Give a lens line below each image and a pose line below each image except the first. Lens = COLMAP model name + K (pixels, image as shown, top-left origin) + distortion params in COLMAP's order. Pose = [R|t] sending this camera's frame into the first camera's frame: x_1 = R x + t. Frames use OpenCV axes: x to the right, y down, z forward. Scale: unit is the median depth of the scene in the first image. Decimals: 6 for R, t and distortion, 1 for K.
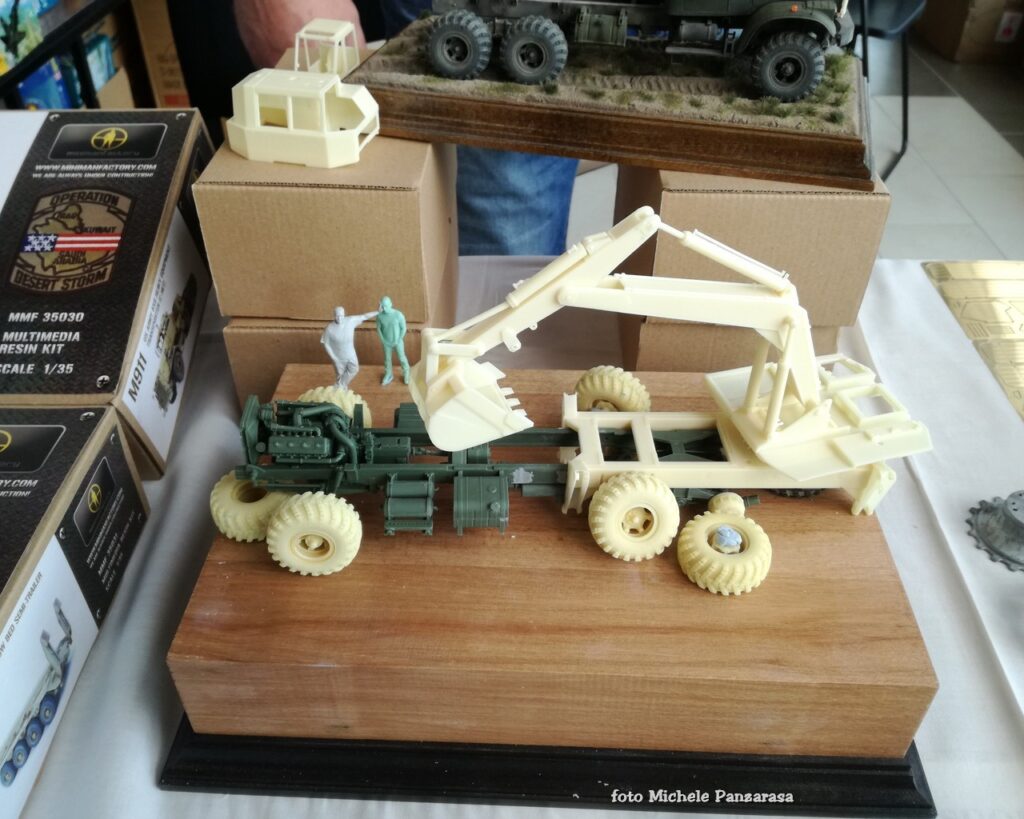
lens RADIAL K [[908.0, 0, 514.9], [0, 908.0, 409.1], [0, 0, 1]] dist [0.127659, -0.282276]
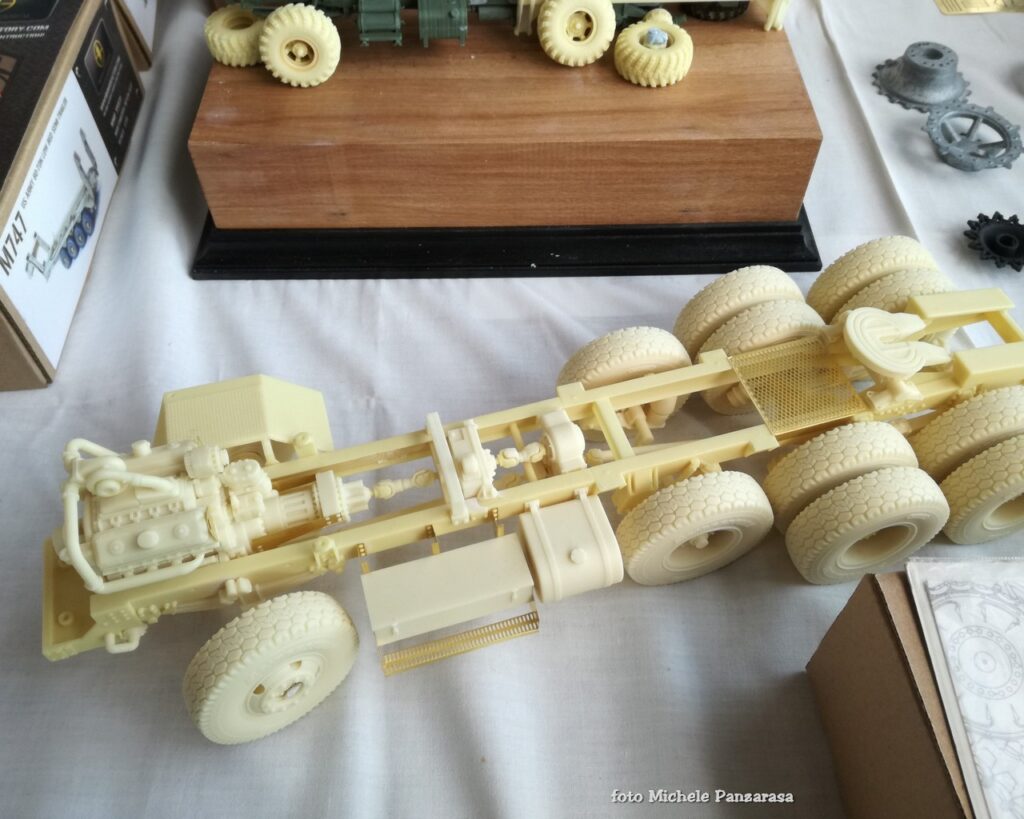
lens RADIAL K [[908.0, 0, 514.9], [0, 908.0, 409.1], [0, 0, 1]] dist [0.127659, -0.282276]
pose [[0.998345, -0.048759, 0.030485, -0.006031], [0.039936, 0.969325, 0.242515, 0.304939], [-0.041375, -0.240896, 0.969669, -0.242231]]
